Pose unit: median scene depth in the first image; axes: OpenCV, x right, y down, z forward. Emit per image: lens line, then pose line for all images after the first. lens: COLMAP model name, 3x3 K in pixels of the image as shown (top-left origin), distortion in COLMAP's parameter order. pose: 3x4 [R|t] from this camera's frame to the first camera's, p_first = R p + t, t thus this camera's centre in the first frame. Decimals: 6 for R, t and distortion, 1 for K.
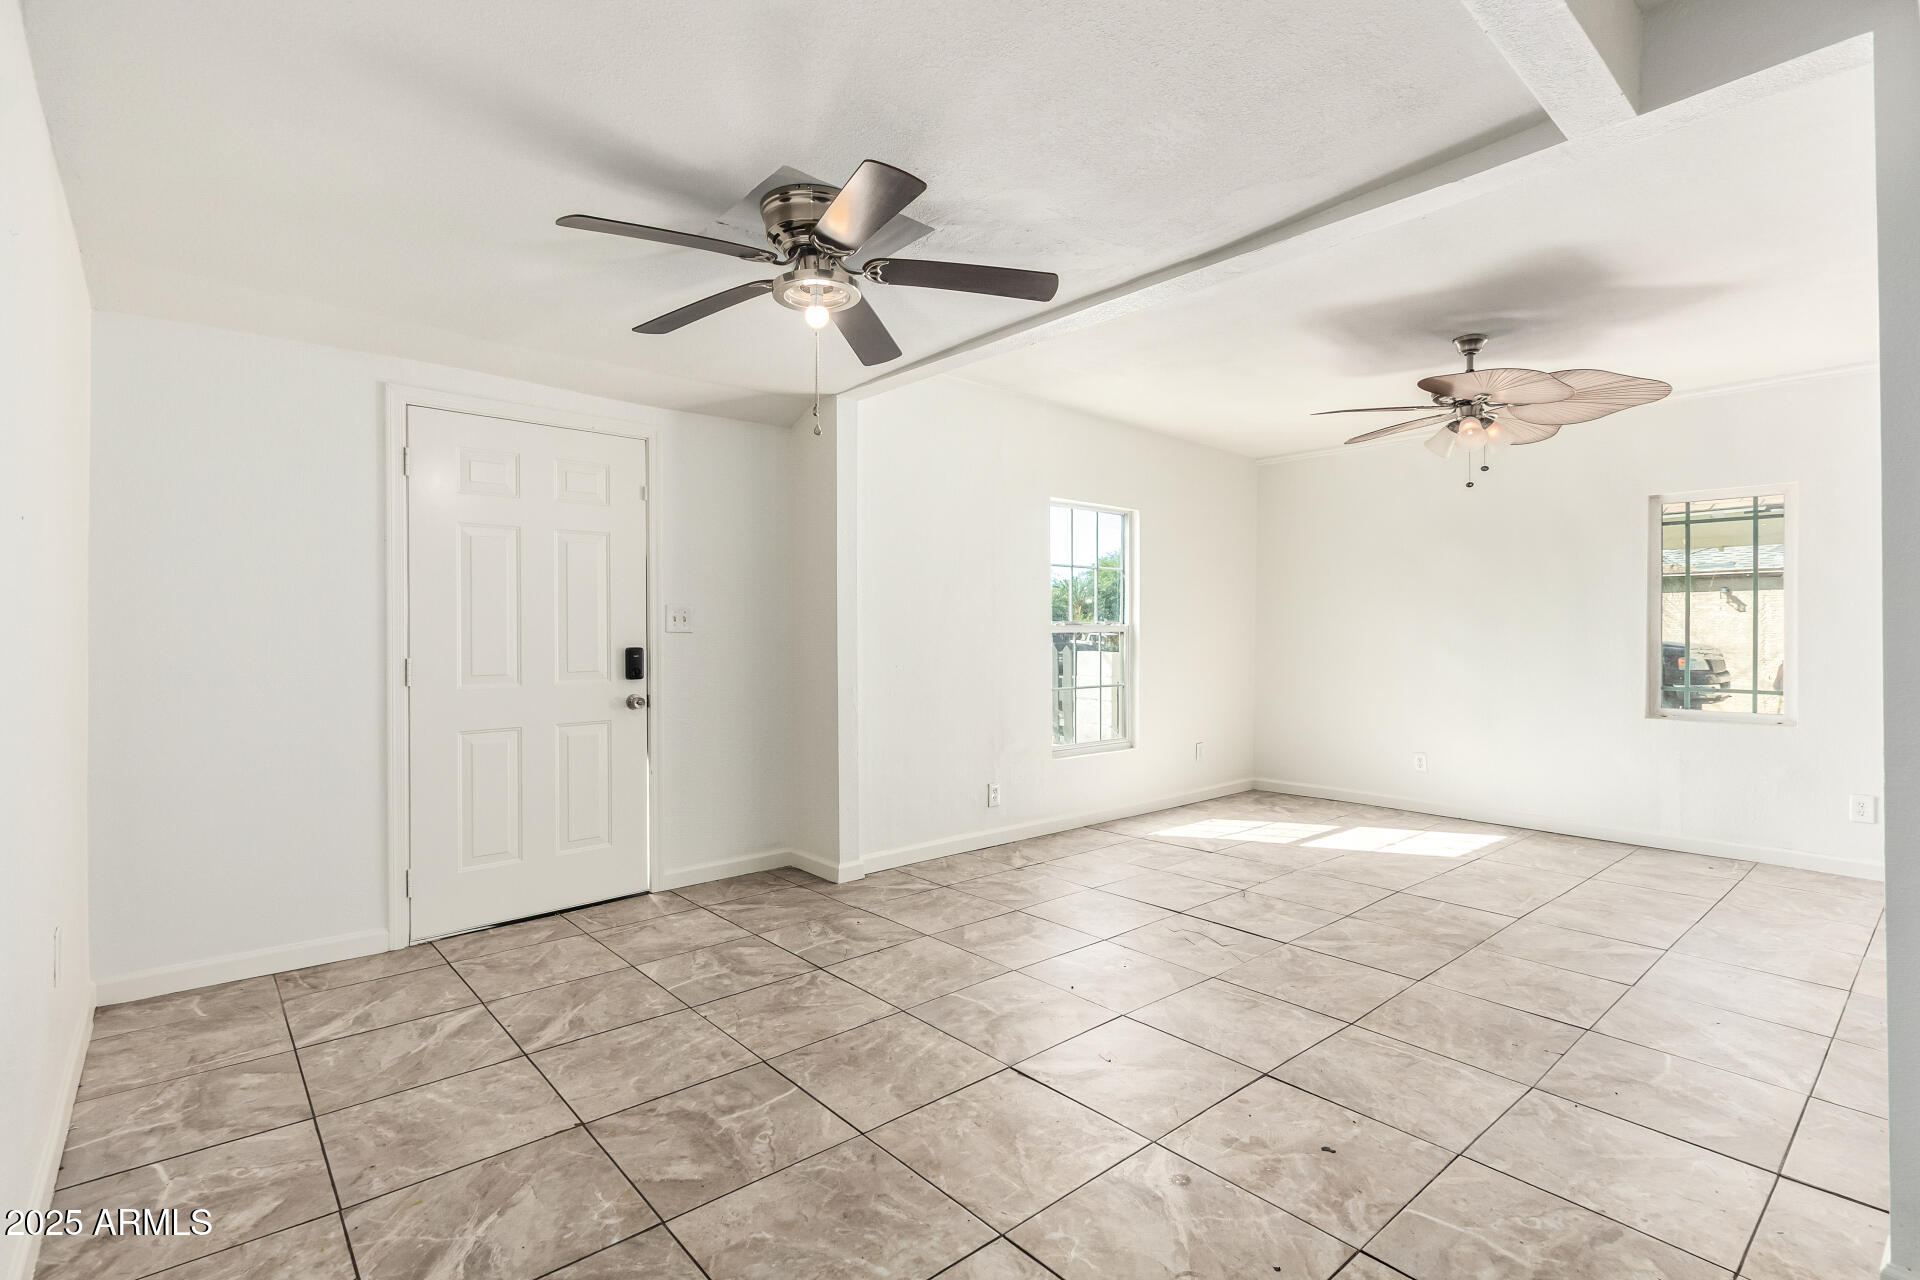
lens RADIAL K [[889.1, 0, 960.1], [0, 889.1, 634.8], [0, 0, 1]] dist [0.008408, -0.004946]
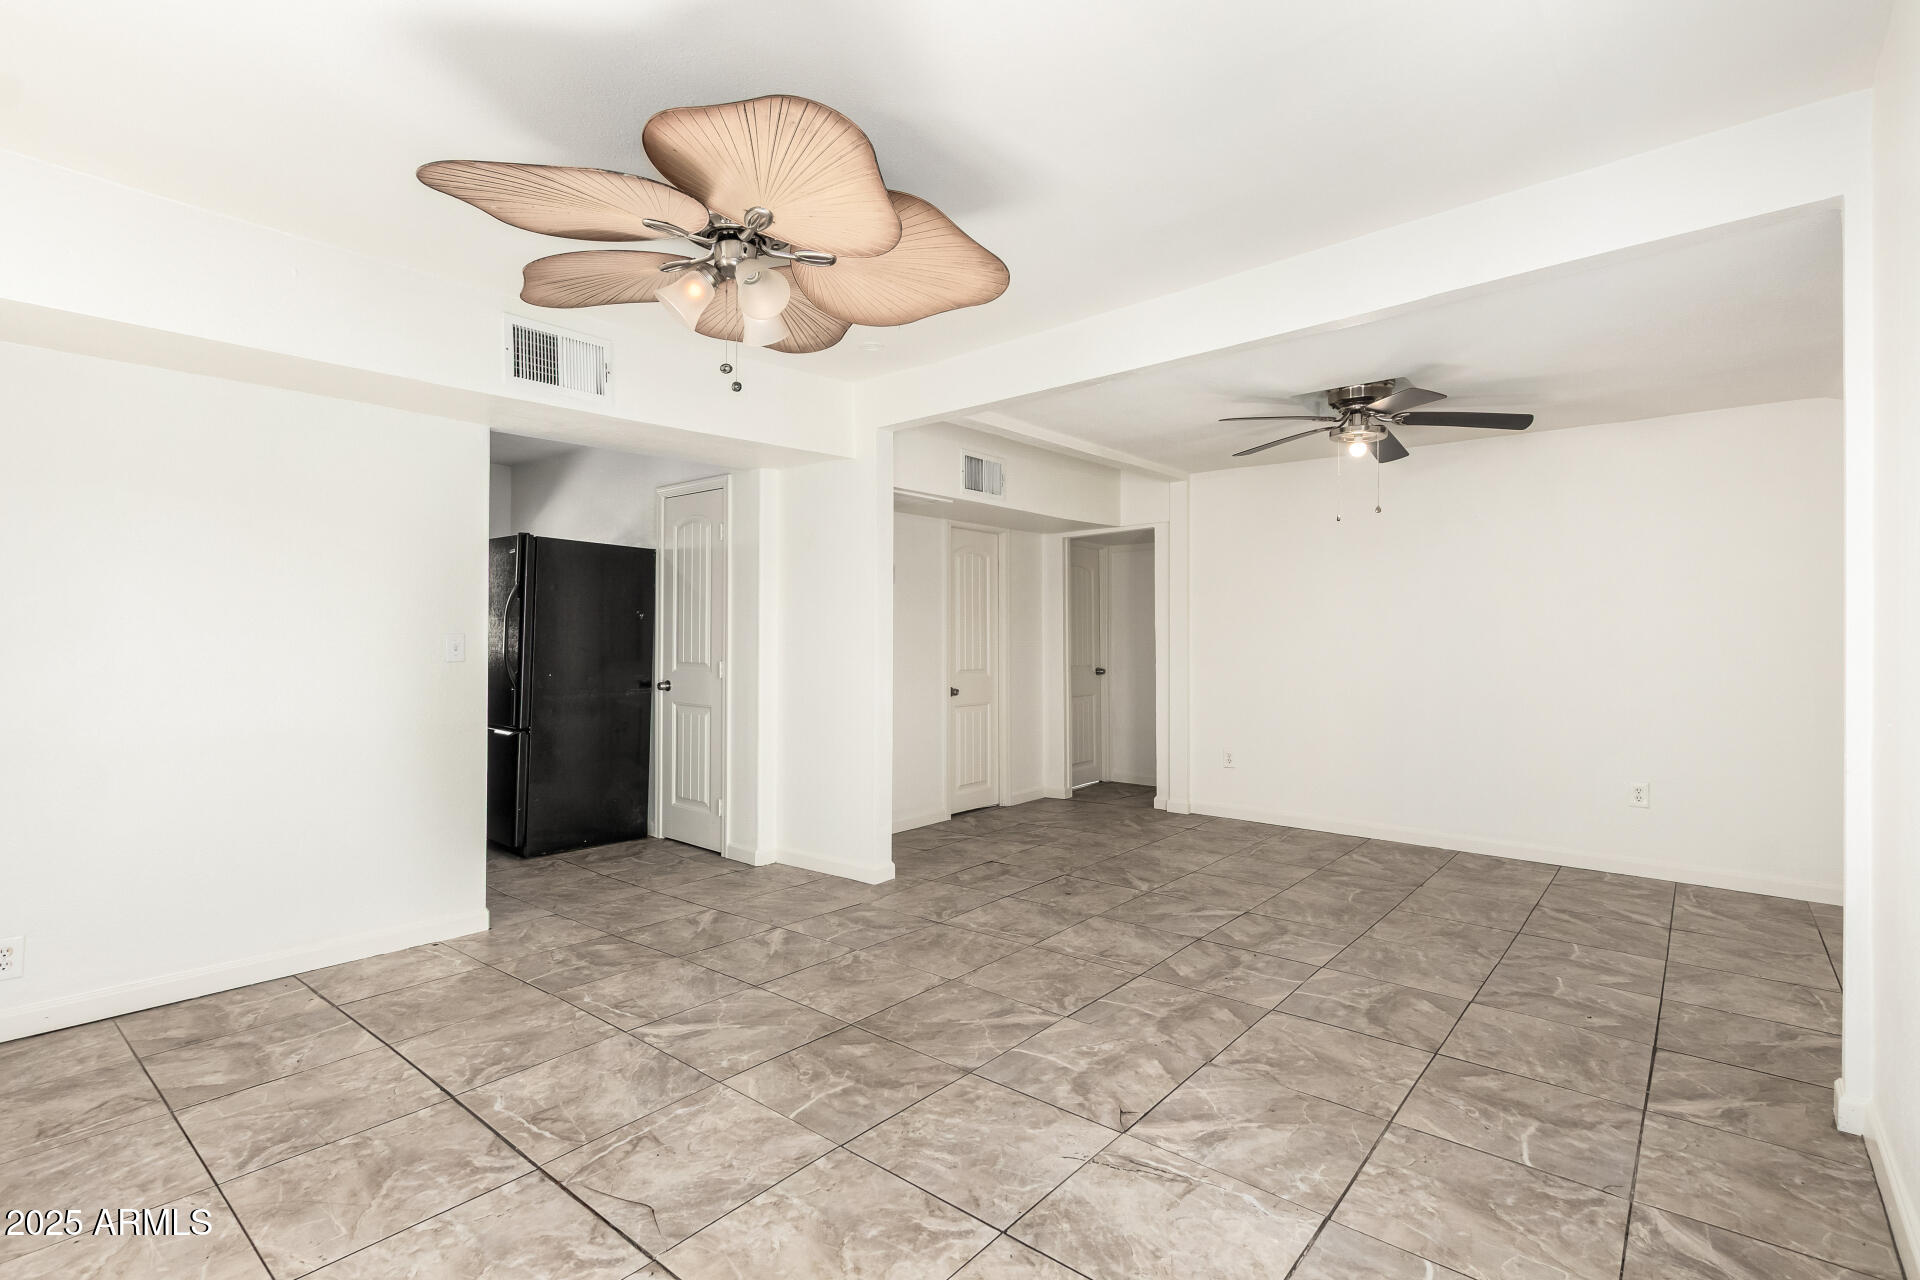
lens RADIAL K [[889.1, 0, 954.1], [0, 889.1, 652.6], [0, 0, 1]] dist [0.008408, -0.004946]
pose [[-0.987845, 0.002342, -0.155424, 0.550569], [-0.000364, 0.999849, 0.017380, -0.011713], [0.155441, 0.017225, -0.987695, 1.655522]]
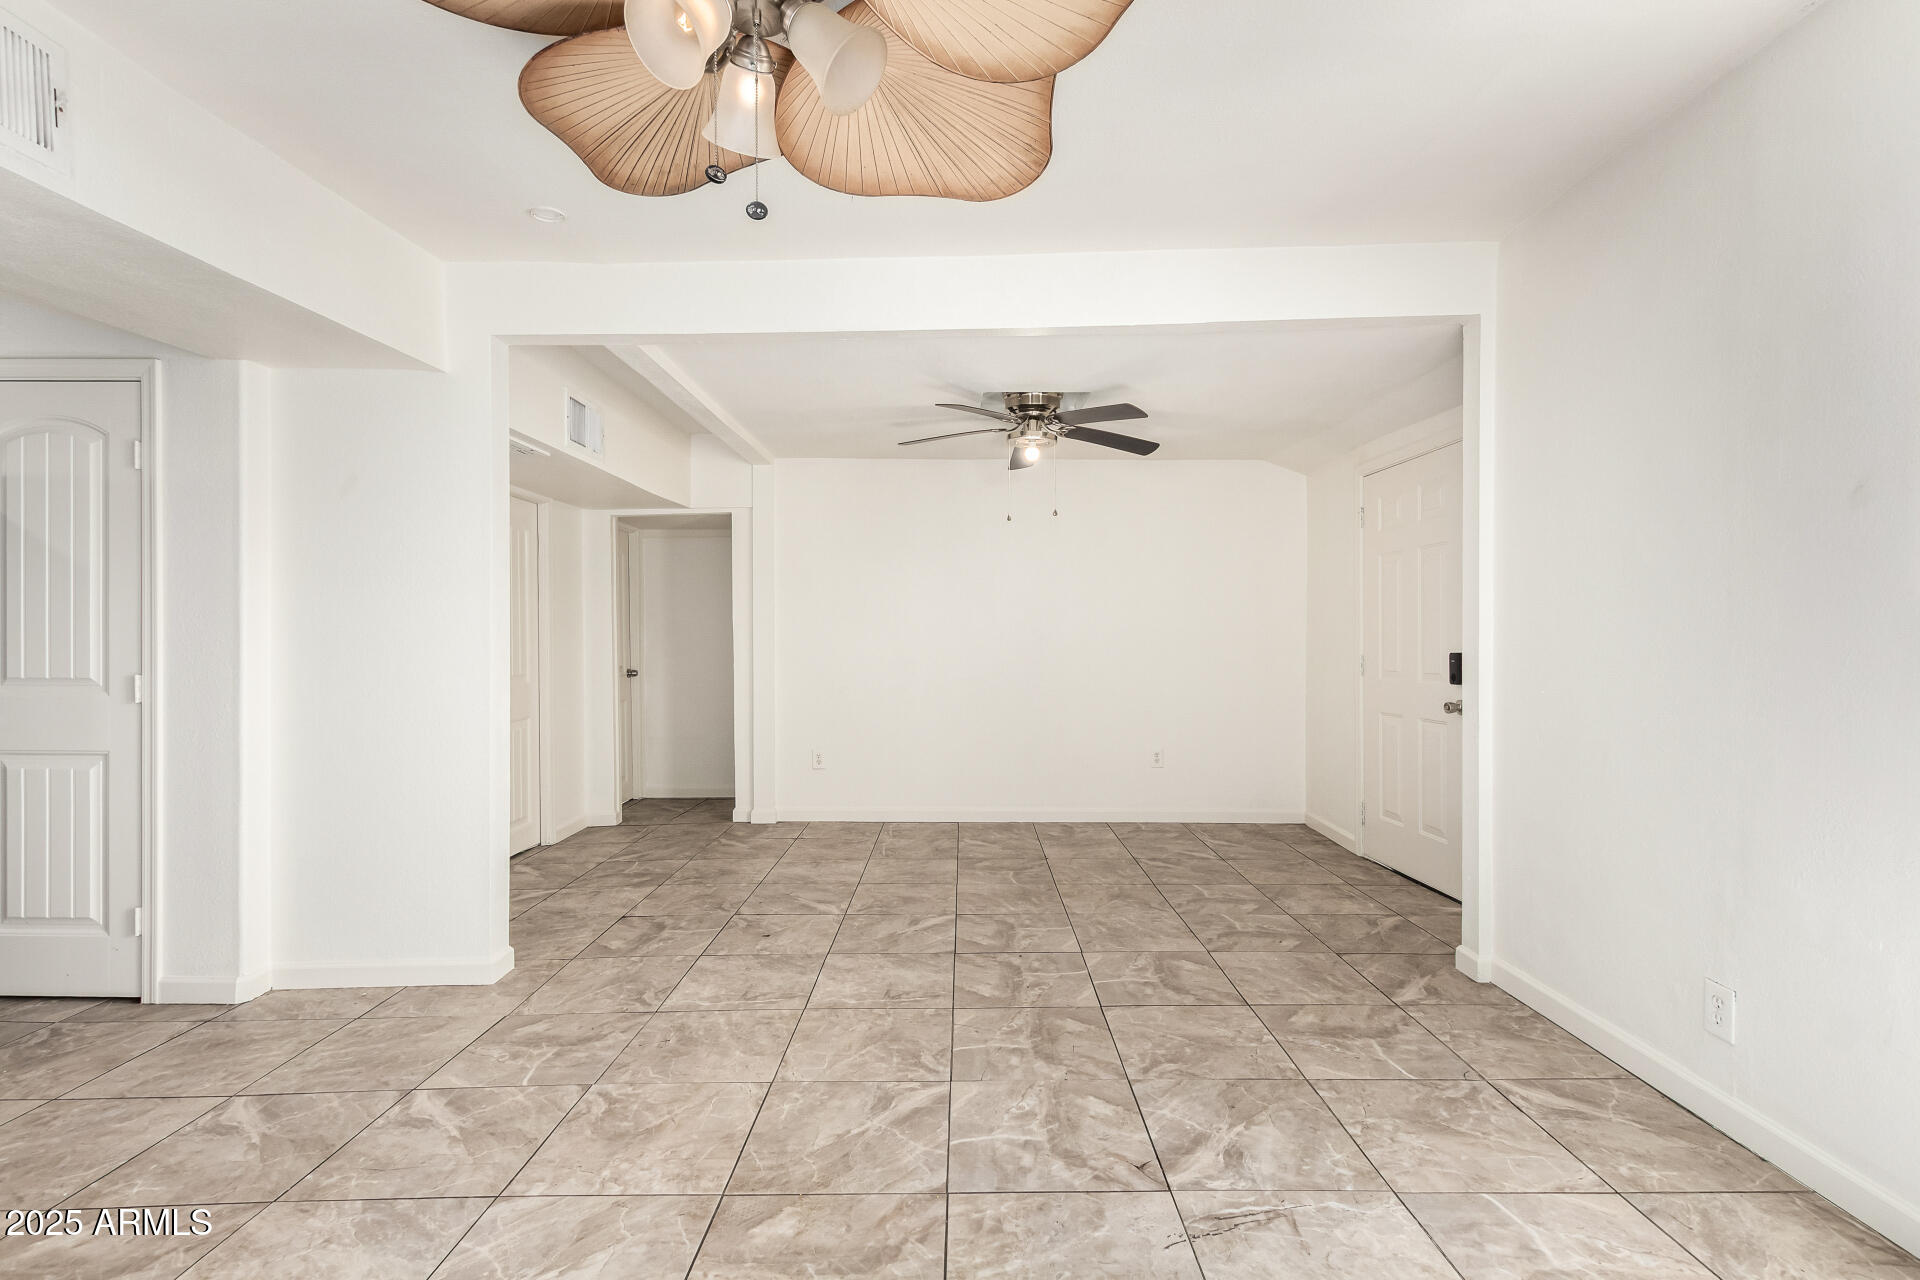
lens RADIAL K [[889.1, 0, 962.4], [0, 889.1, 647.1], [0, 0, 1]] dist [0.008408, -0.004946]
pose [[-0.654521, 0.011359, -0.755959, 0.816489], [0.001919, 0.999909, 0.013362, -0.007694], [0.756042, 0.007295, -0.654483, 1.343431]]
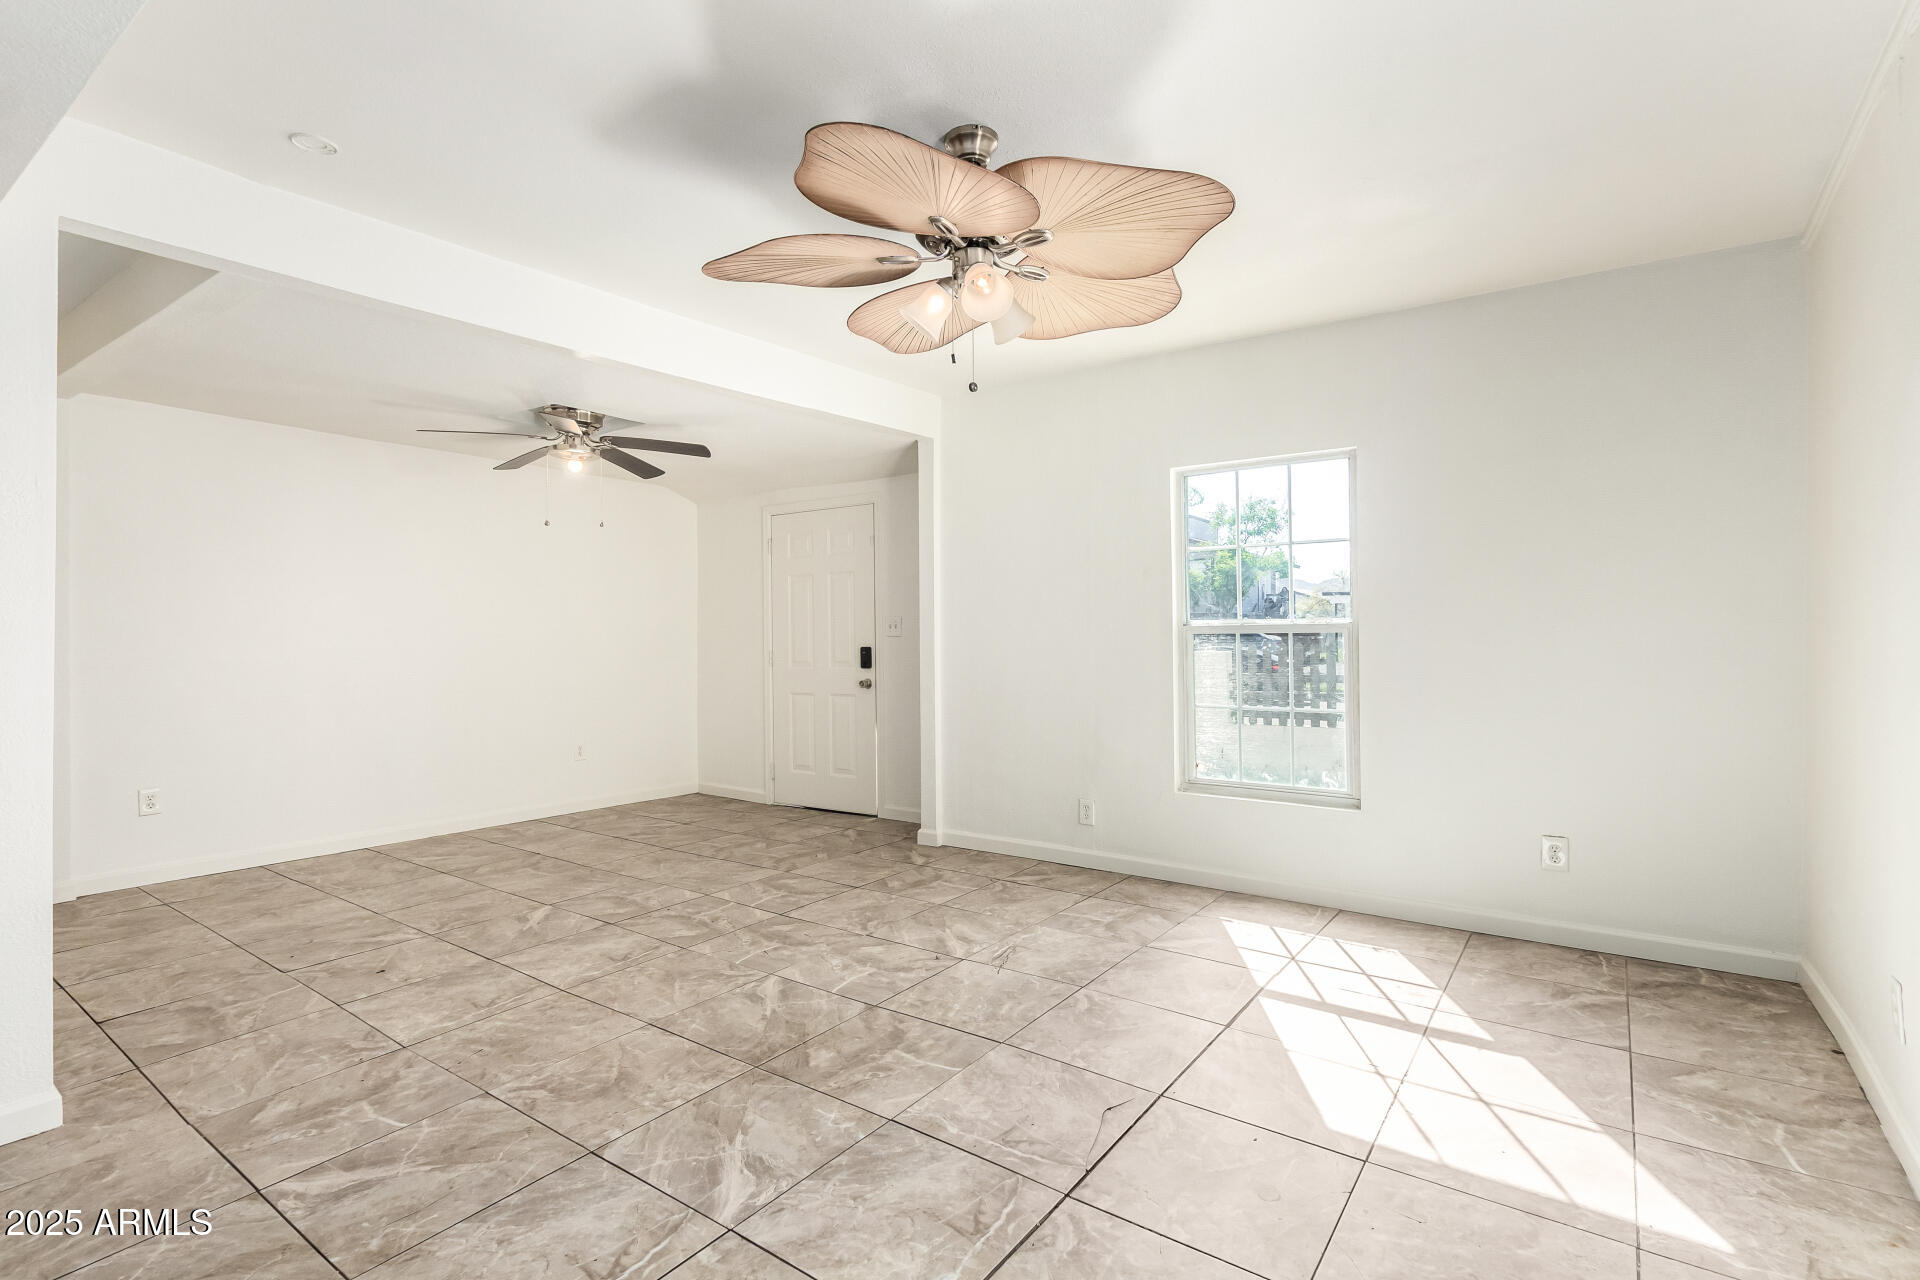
lens RADIAL K [[889.1, 0, 984.5], [0, 889.1, 621.6], [0, 0, 1]] dist [0.008408, -0.004946]
pose [[0.242211, -0.017139, -0.970072, 1.205820], [0.004110, 0.999853, -0.016639, -0.001012], [0.970215, 0.000043, 0.242246, 0.906905]]
